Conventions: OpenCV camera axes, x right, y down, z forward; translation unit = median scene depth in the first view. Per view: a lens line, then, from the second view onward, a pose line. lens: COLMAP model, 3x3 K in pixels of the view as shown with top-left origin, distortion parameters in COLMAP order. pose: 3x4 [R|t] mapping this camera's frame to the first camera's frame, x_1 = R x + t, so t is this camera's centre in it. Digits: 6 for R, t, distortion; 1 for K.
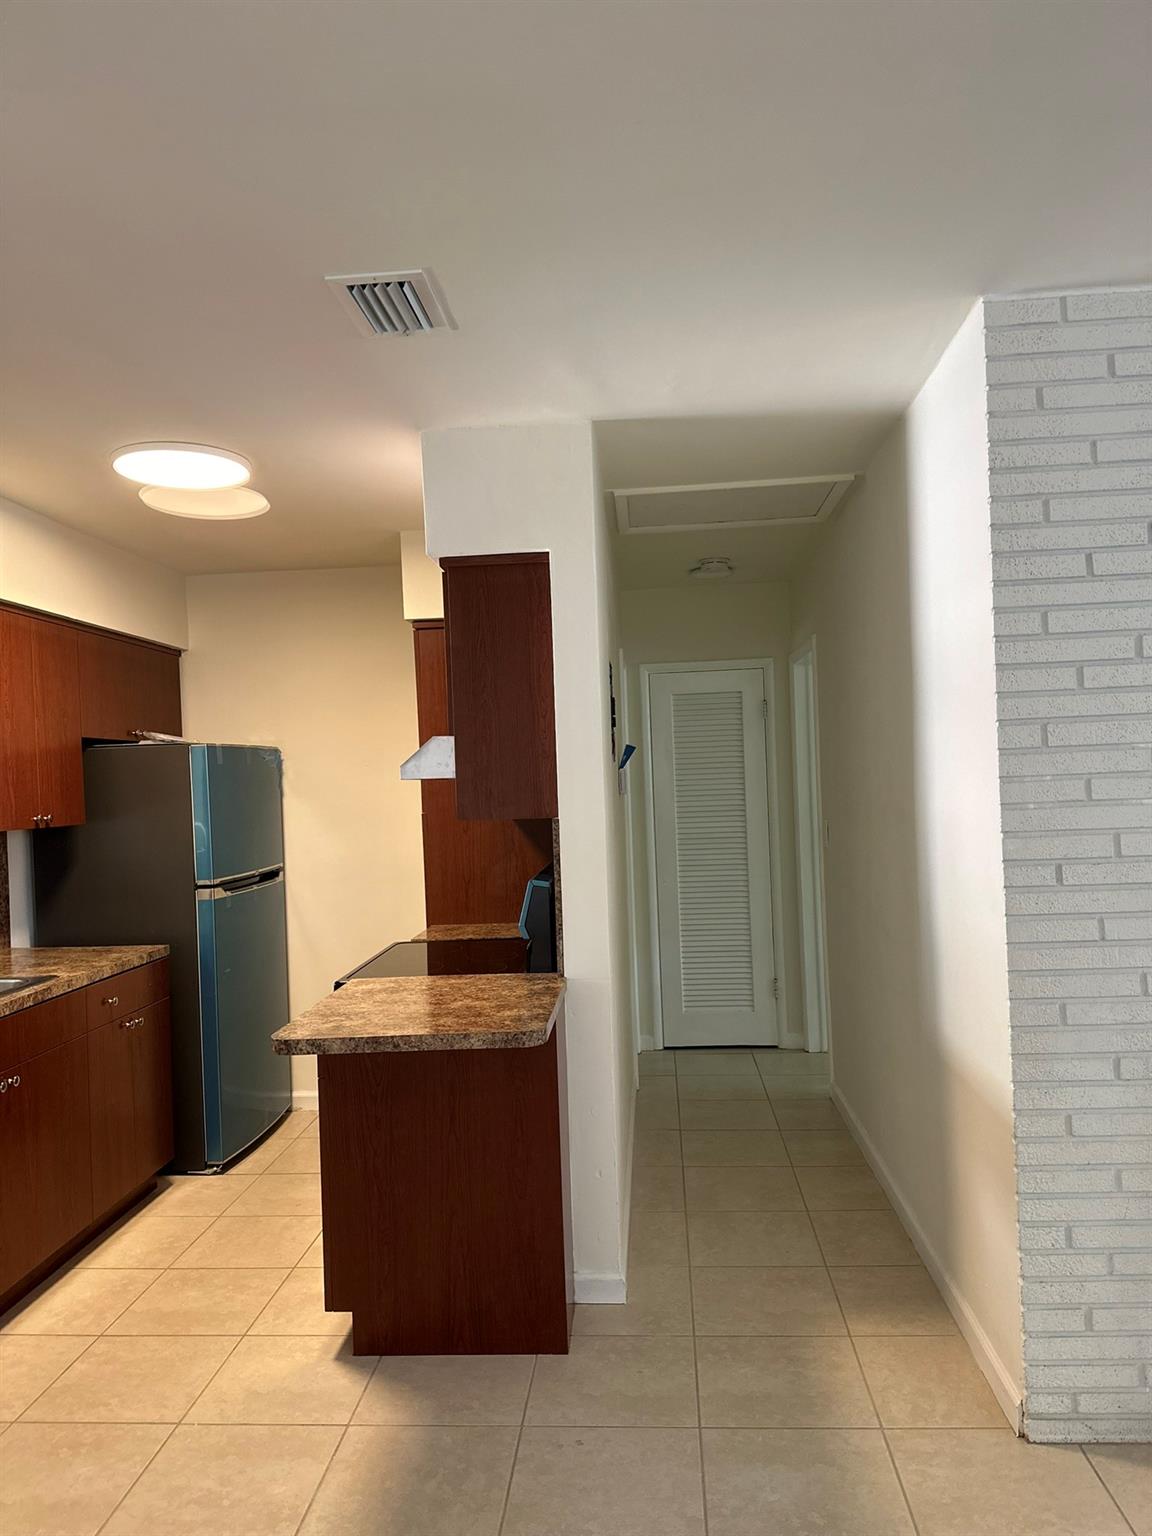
lens RADIAL K [[1071.0, 0, 577.0], [0, 1071.0, 789.1], [0, 0, 1]] dist [0.105634, -0.146453]
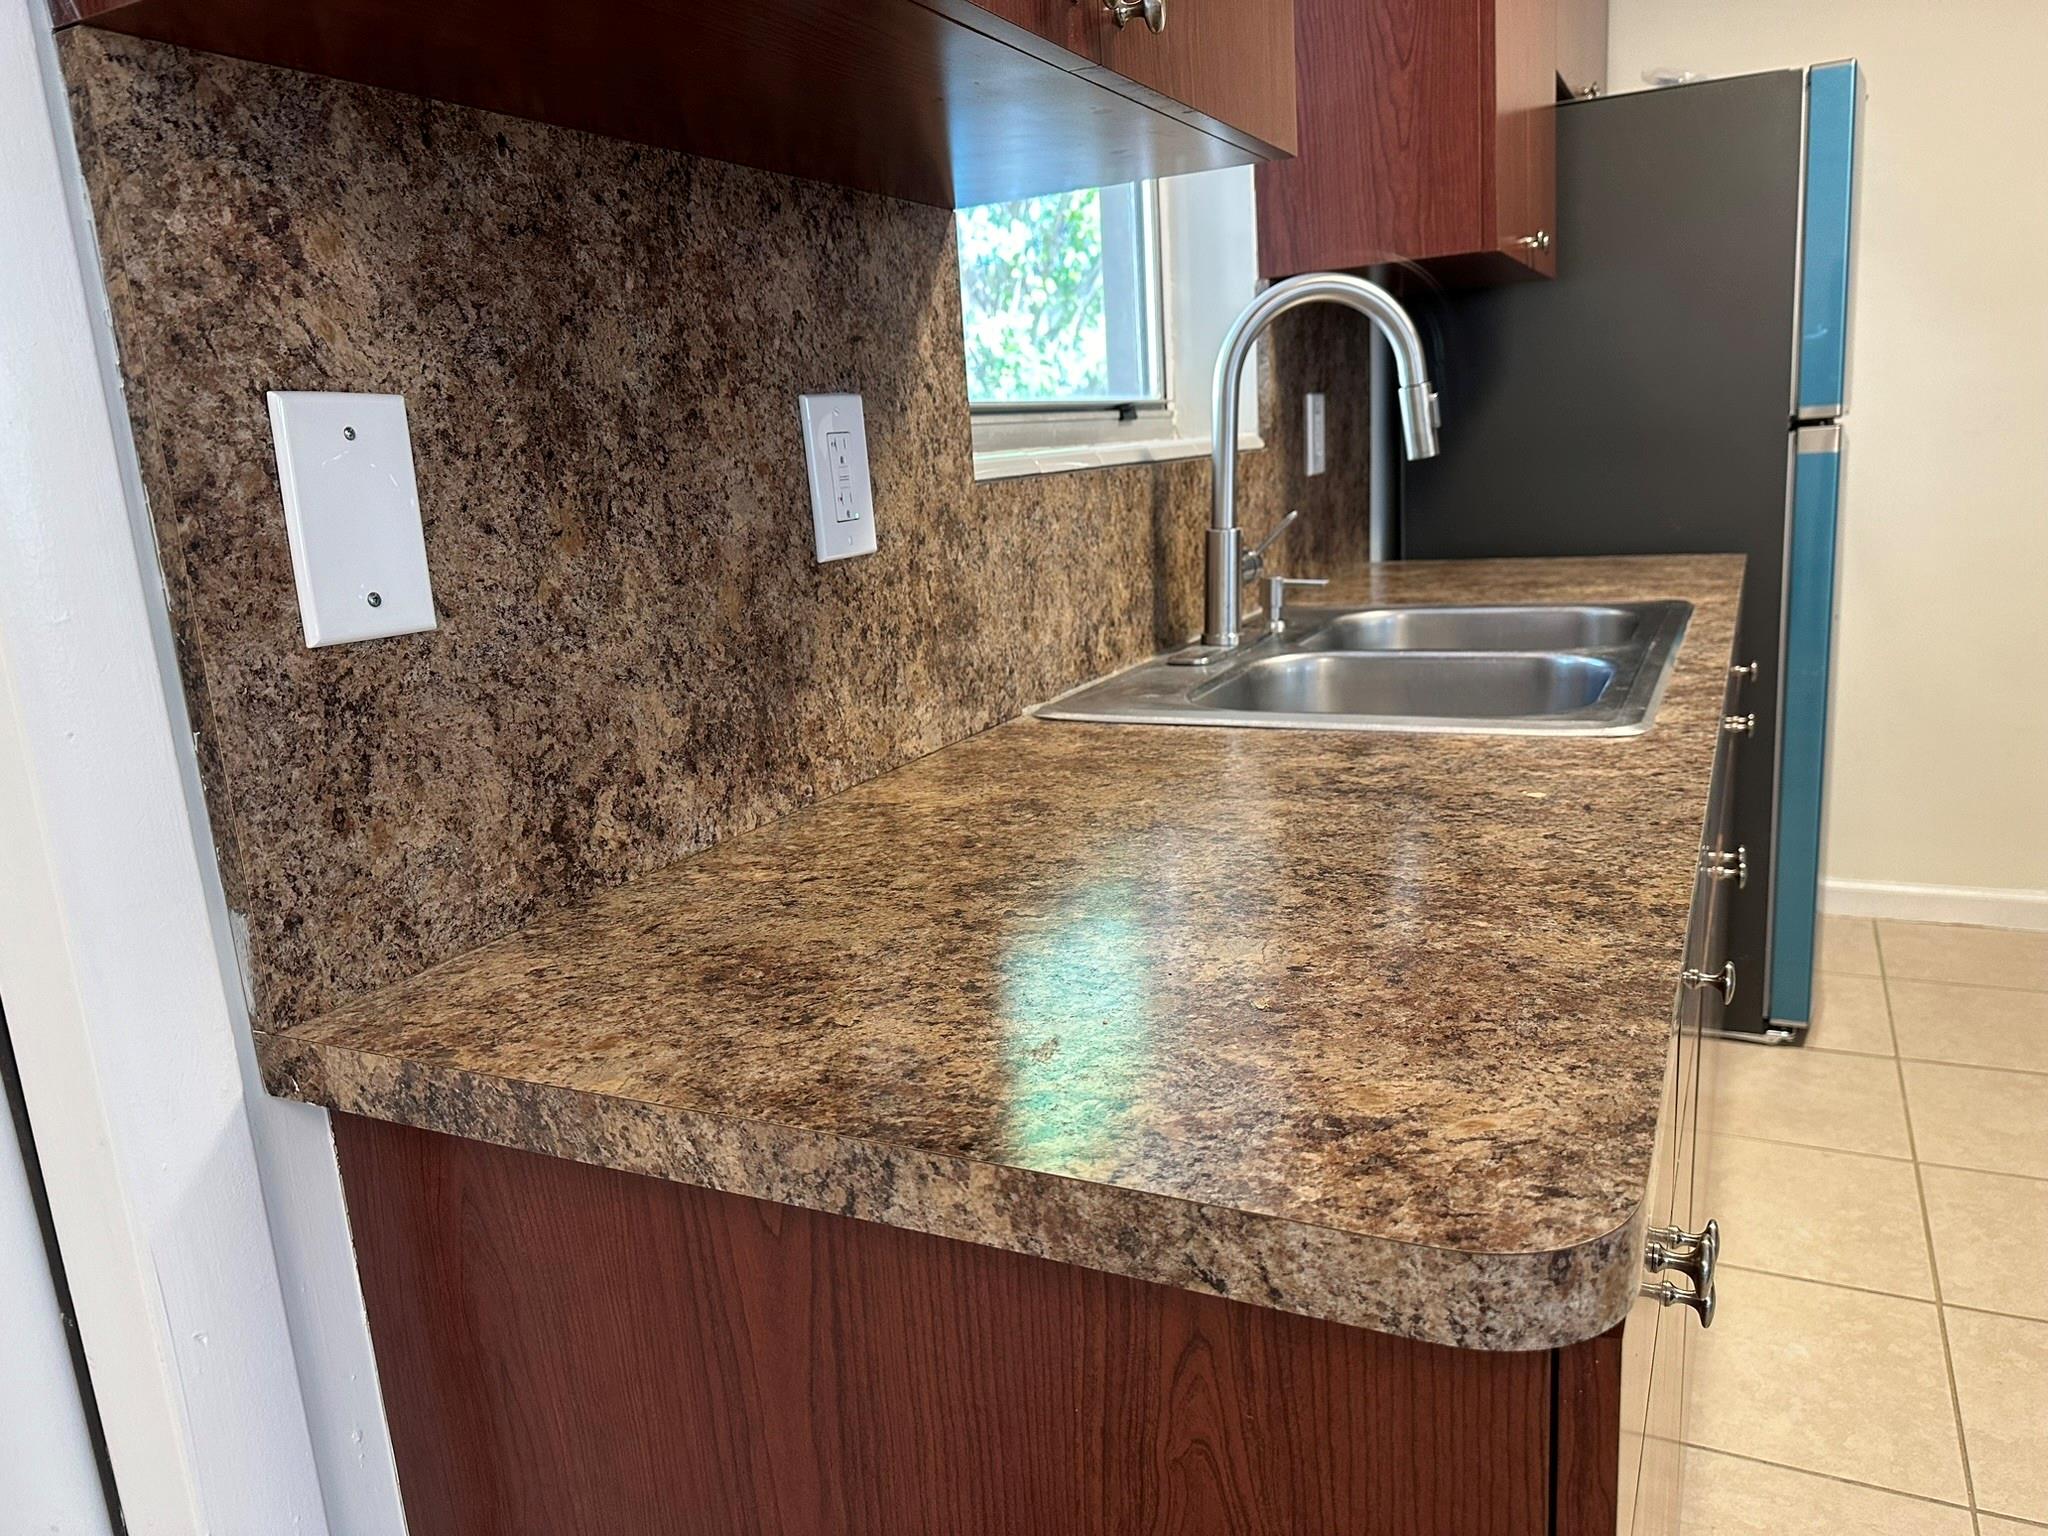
lens RADIAL K [[1433.8, 0, 1028.7], [0, 1433.8, 775.6], [0, 0, 1]] dist [0.199204, -0.428077]
pose [[0.924783, 0.059892, -0.375752, -0.494241], [0.029755, 0.973127, 0.228339, 0.102911], [0.379330, -0.222345, 0.898149, 0.404478]]
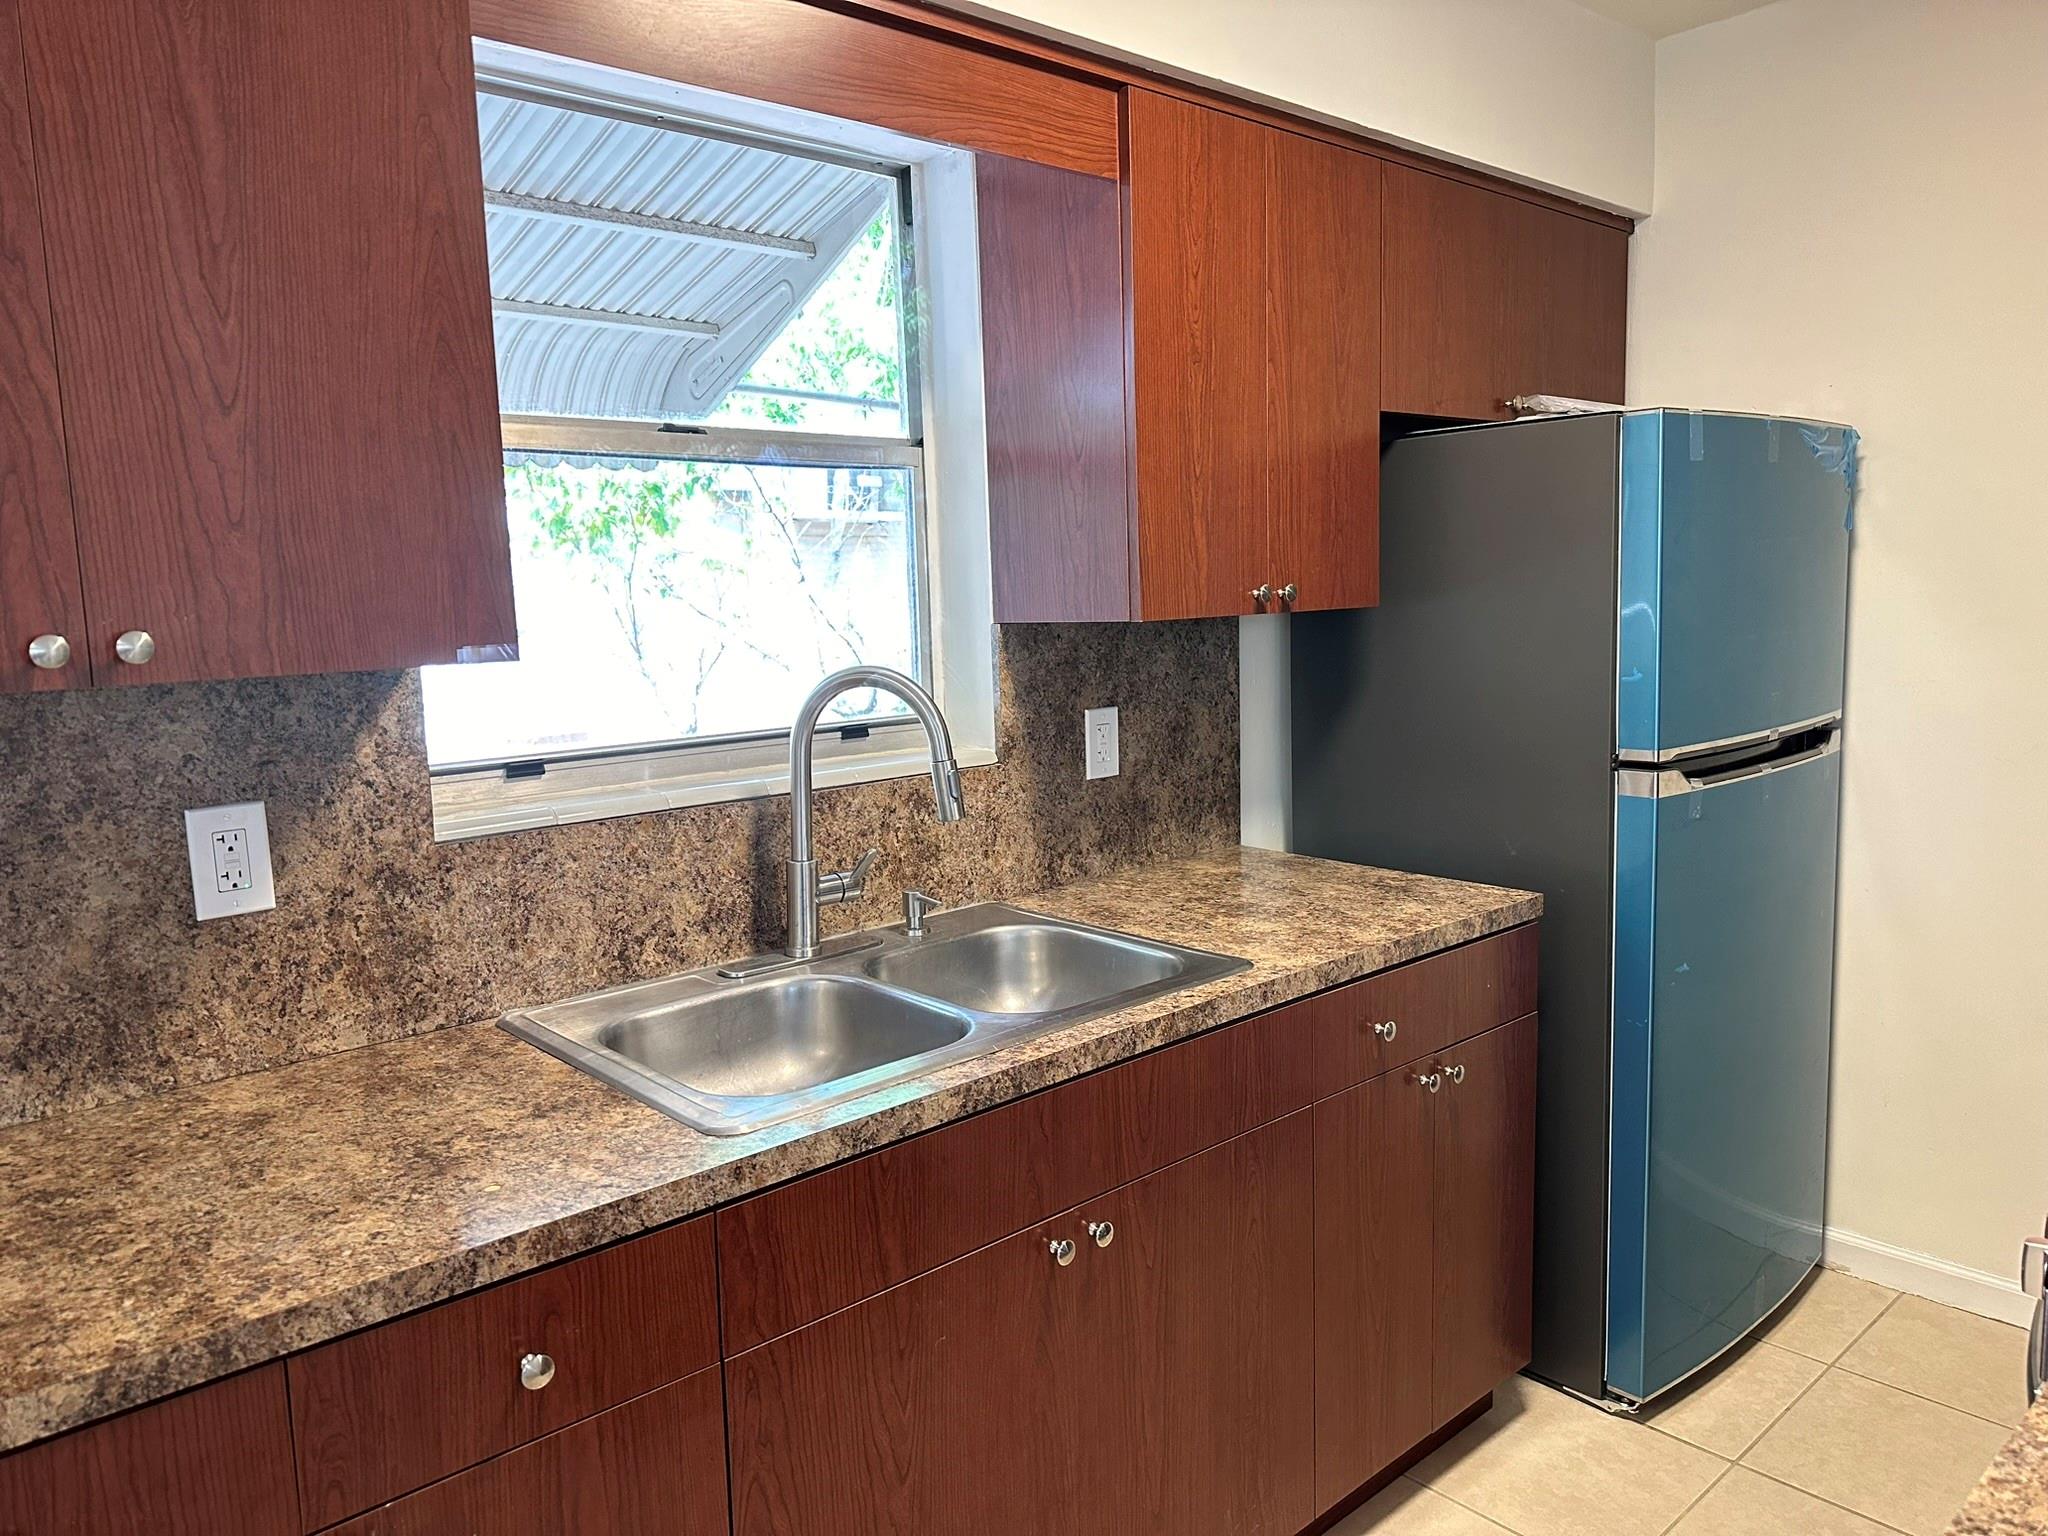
lens RADIAL K [[1427.9, 0, 1024.0], [0, 1427.9, 768.0], [0, 0, 1]] dist [0.105634, -0.146453]
pose [[0.720182, 0.104325, -0.685896, -0.161997], [-0.002630, 0.989033, 0.147671, 0.012261], [0.693780, -0.104546, 0.712559, 0.544777]]
